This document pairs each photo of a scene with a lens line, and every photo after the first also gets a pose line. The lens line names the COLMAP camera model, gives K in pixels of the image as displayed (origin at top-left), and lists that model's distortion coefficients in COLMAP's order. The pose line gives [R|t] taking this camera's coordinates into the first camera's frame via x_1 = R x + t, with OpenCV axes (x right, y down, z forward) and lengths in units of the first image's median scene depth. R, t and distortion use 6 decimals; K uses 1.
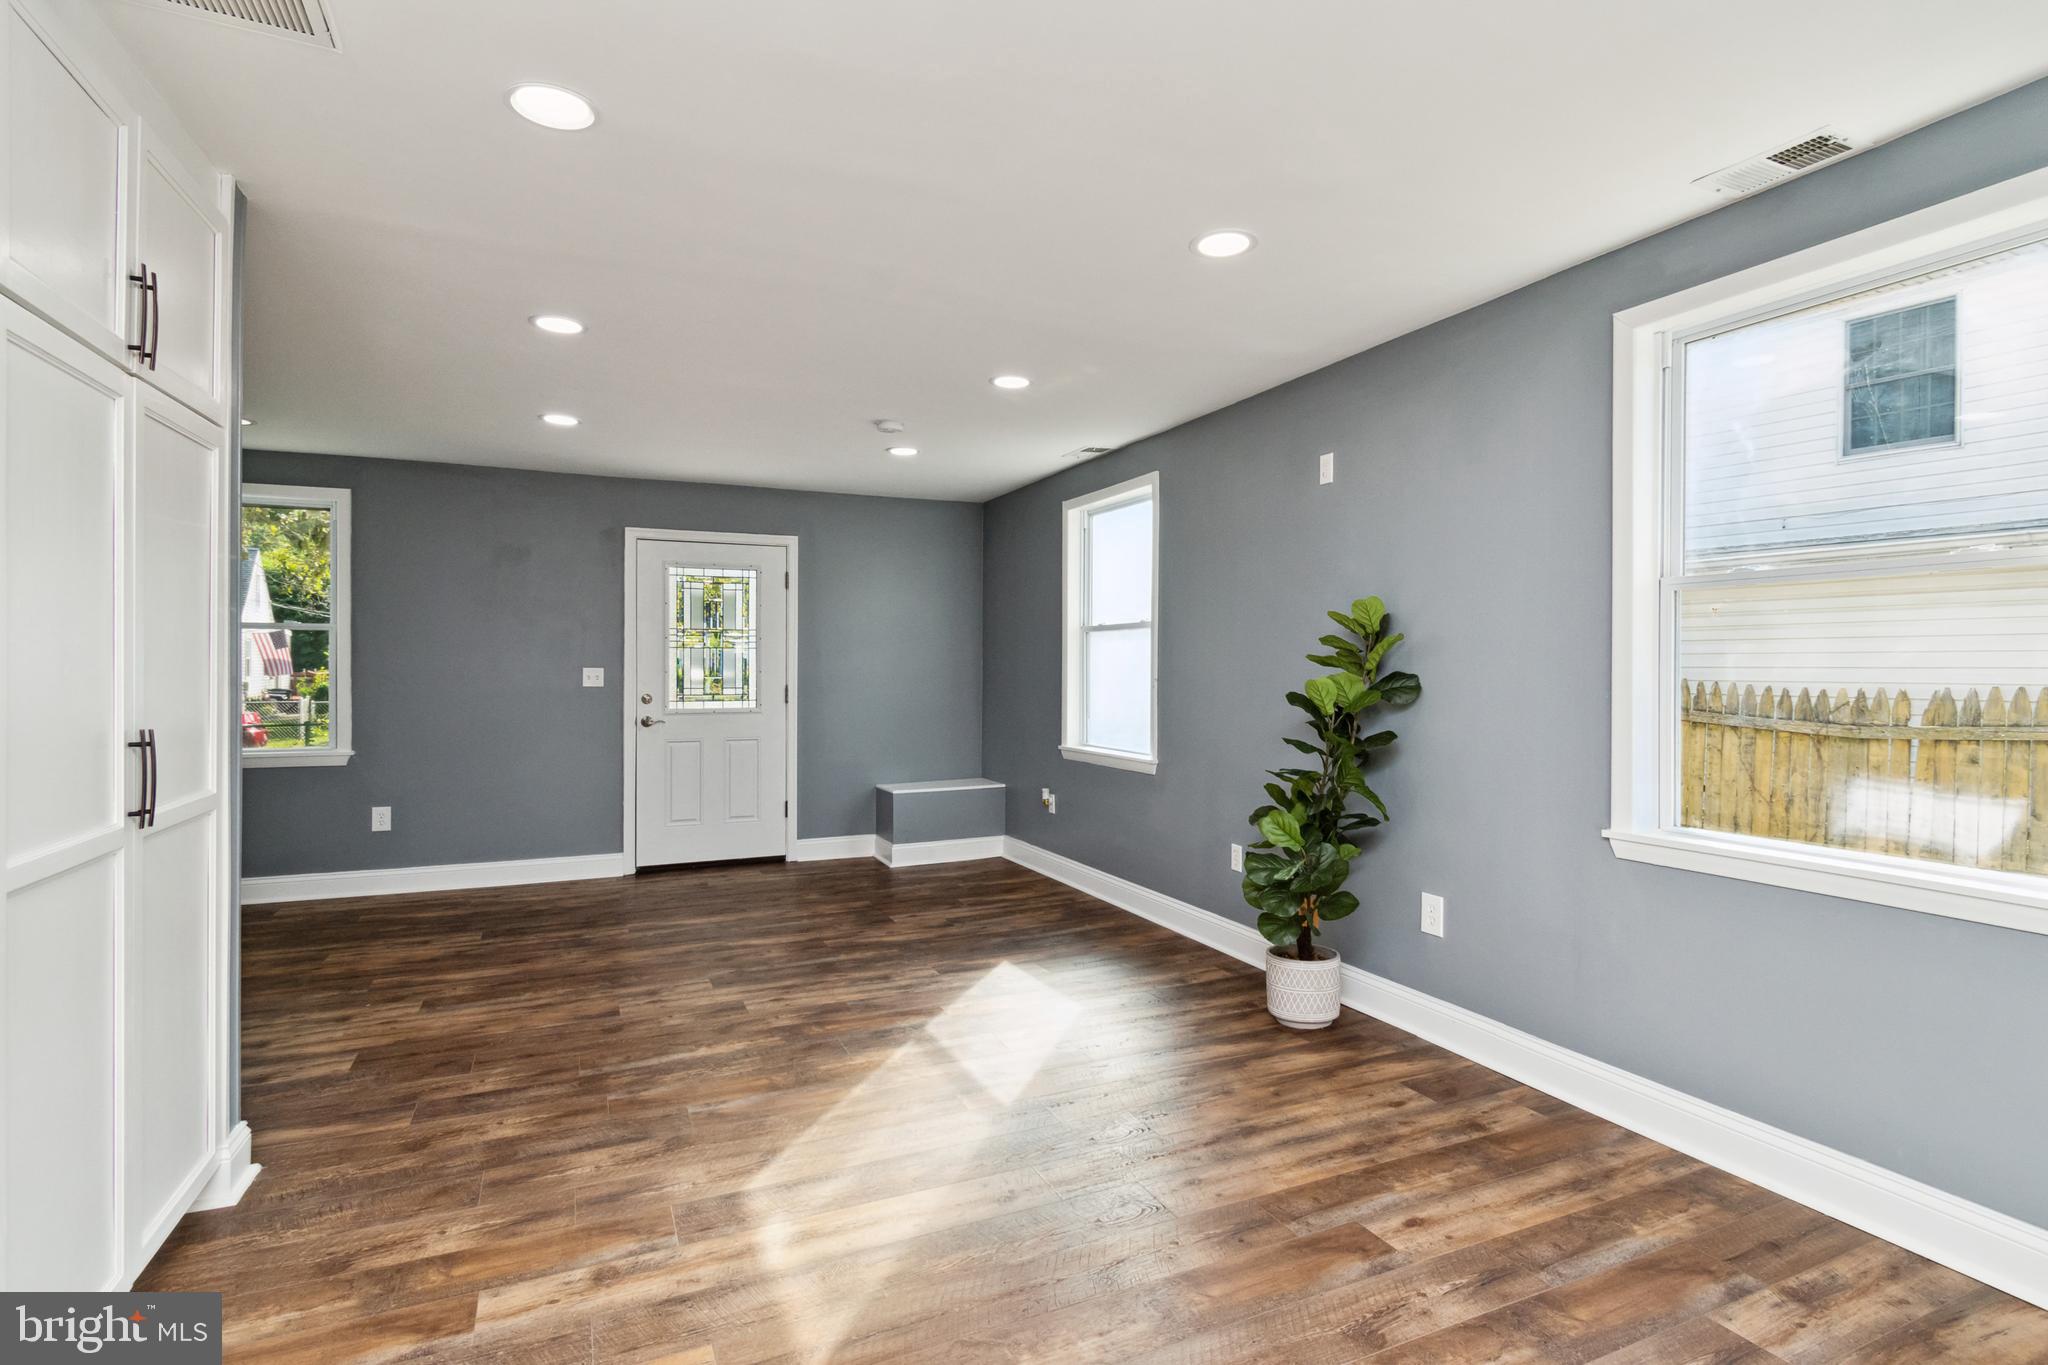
lens RADIAL K [[1006.9, 0, 1034.1], [0, 1006.9, 667.0], [0, 0, 1]] dist [0.000191, -0.000075]
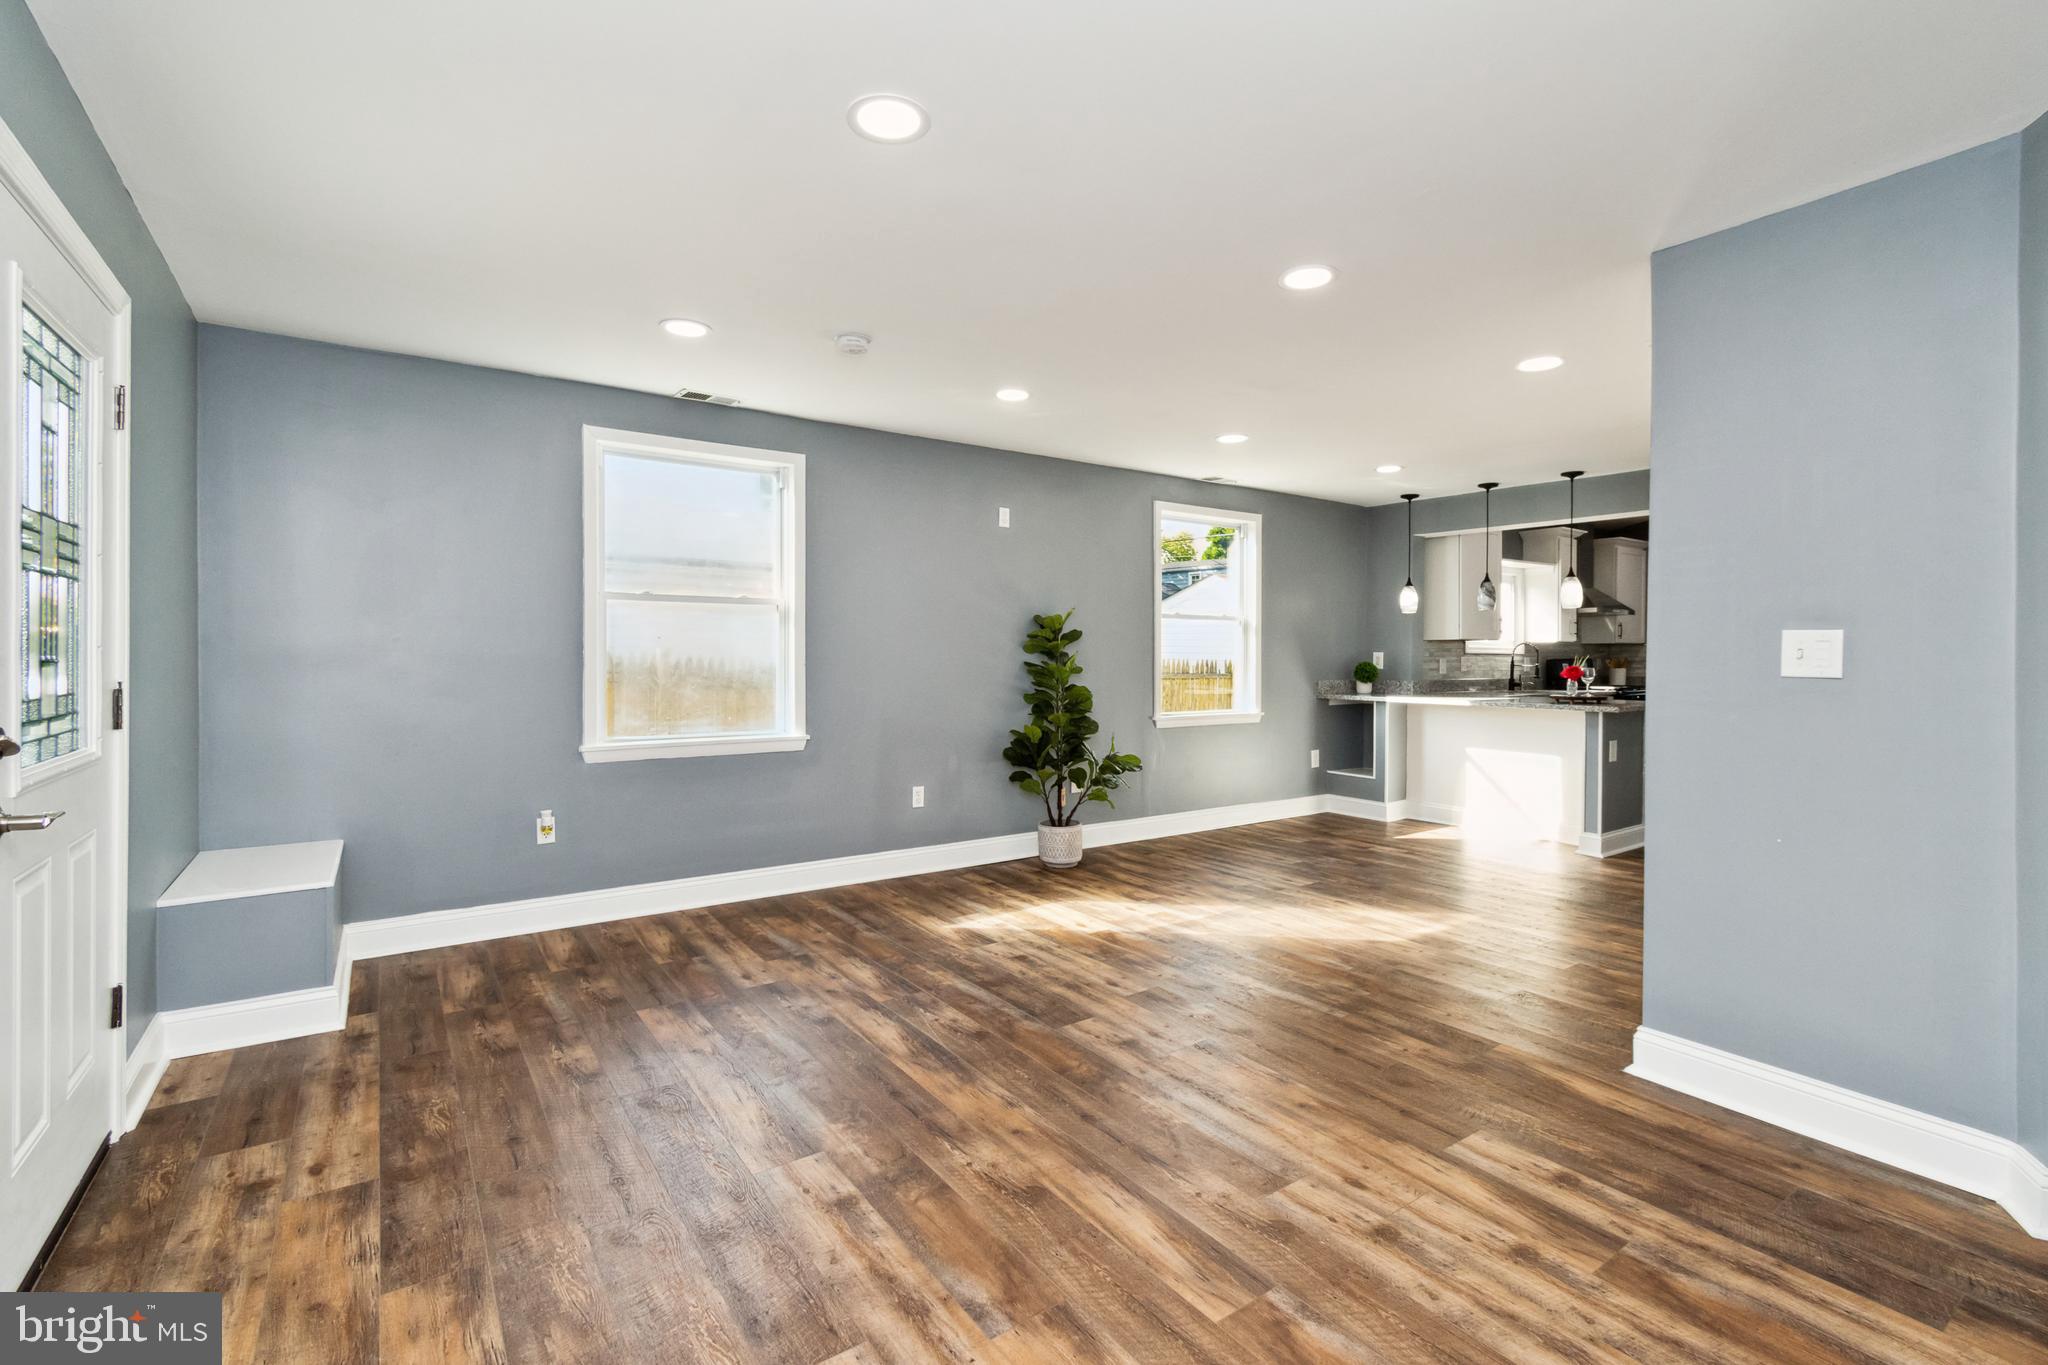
lens RADIAL K [[917.9, 0, 1036.3], [0, 917.9, 666.8], [0, 0, 1]] dist [0.000855, -0.000198]
pose [[-0.183111, -0.016648, 0.982951, -1.152442], [-0.007078, 0.999853, 0.015615, 0.007334], [-0.983067, -0.004098, -0.183202, 1.276987]]
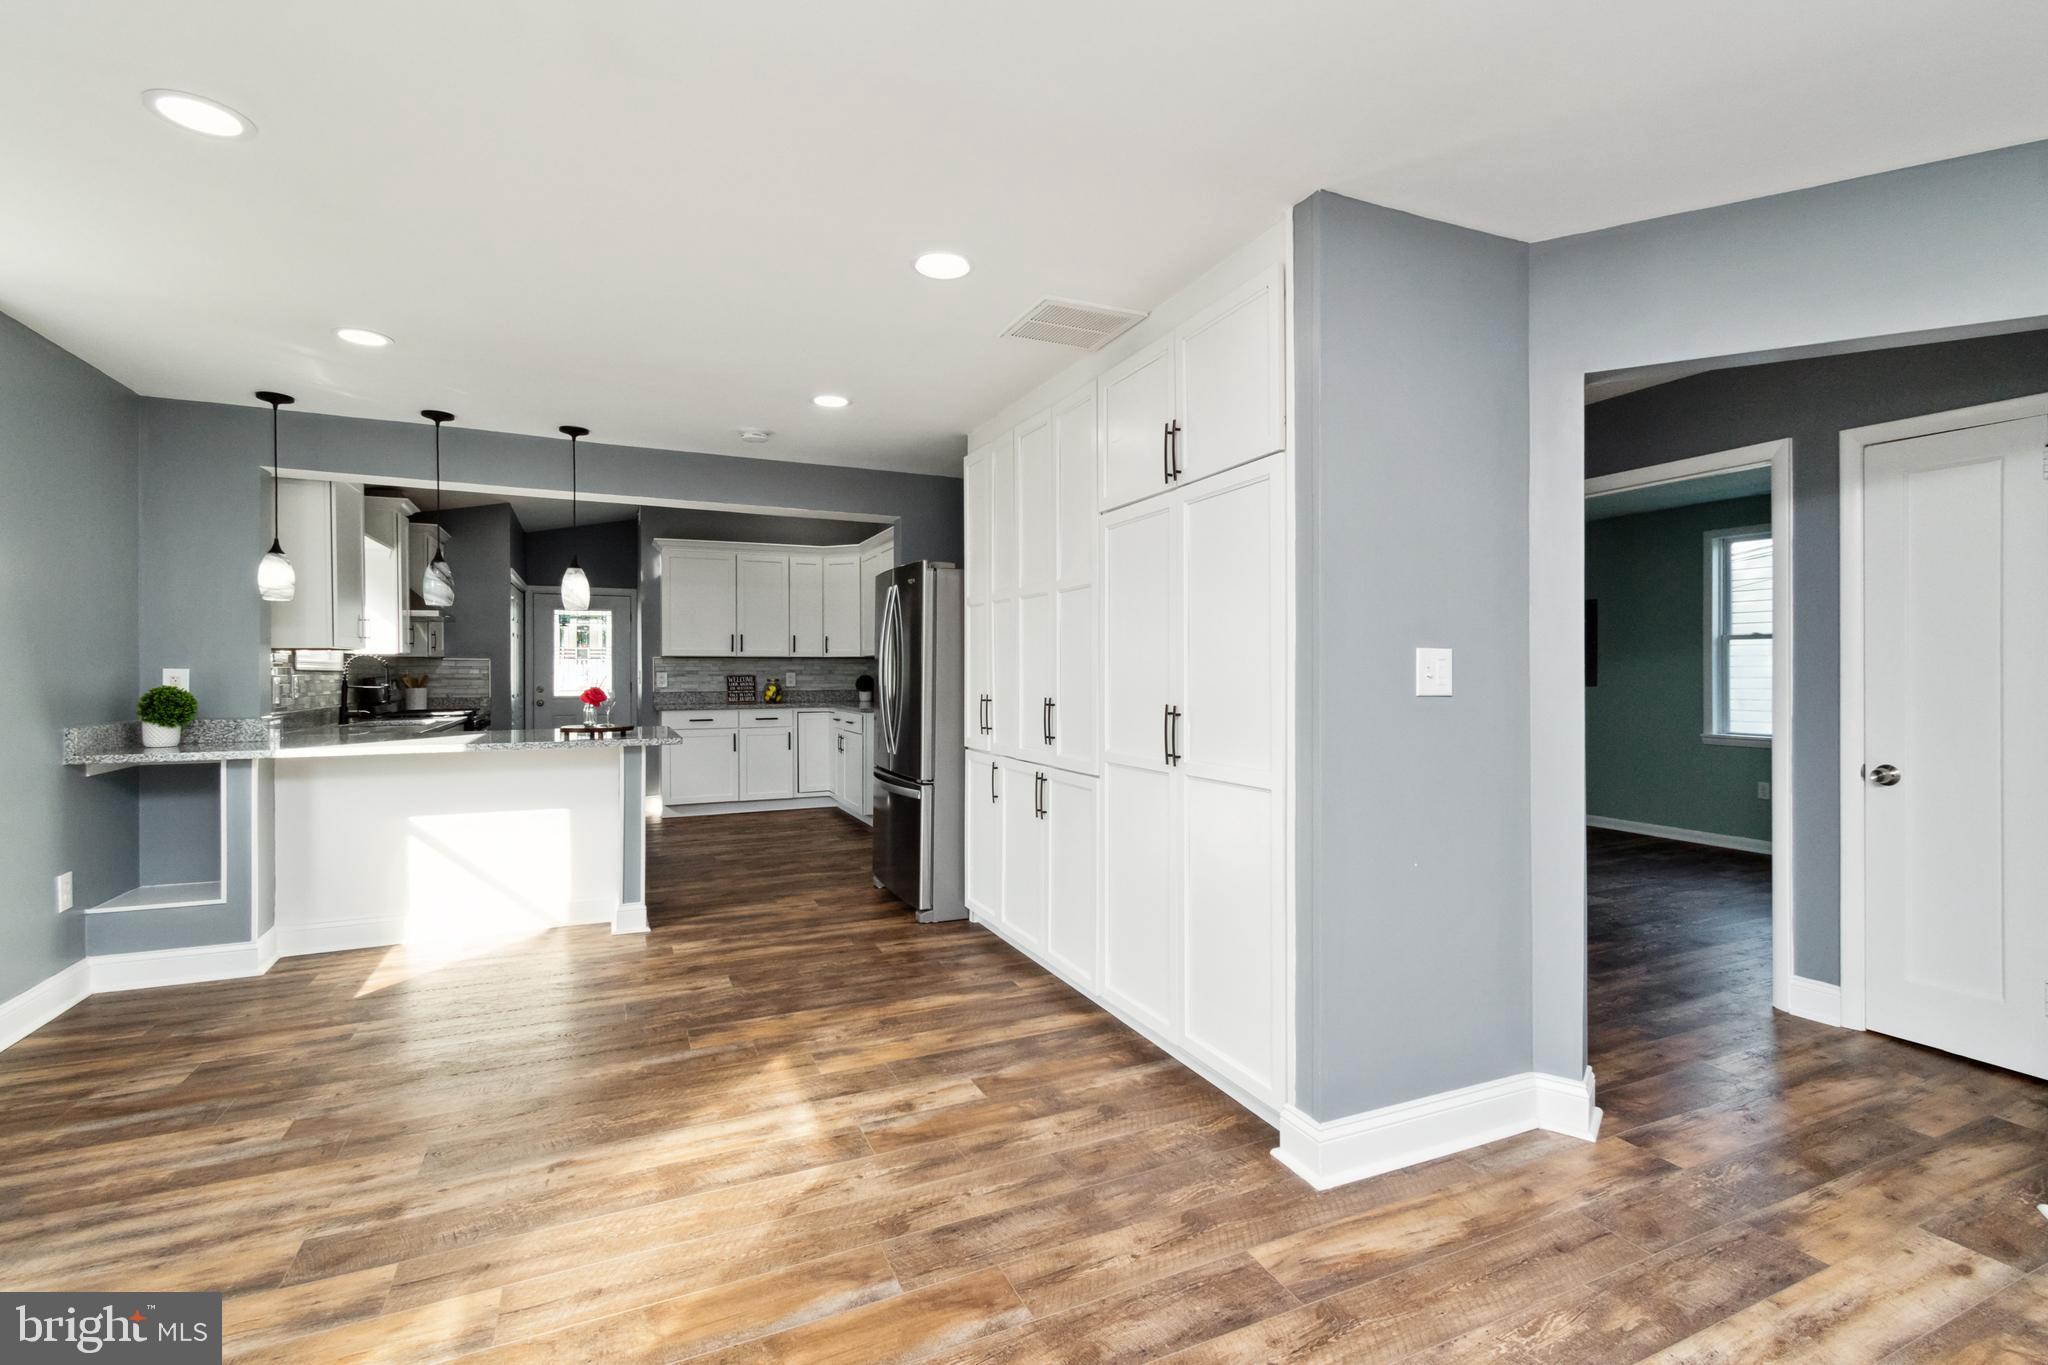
lens RADIAL K [[921.1, 0, 1032.8], [0, 921.1, 678.0], [0, 0, 1]] dist [0.001901, -0.000244]
pose [[-0.999998, -0.001955, -0.001084, -0.336652], [-0.001961, 0.999985, 0.005156, 0.005900], [0.001074, 0.005158, -0.999986, 1.270723]]
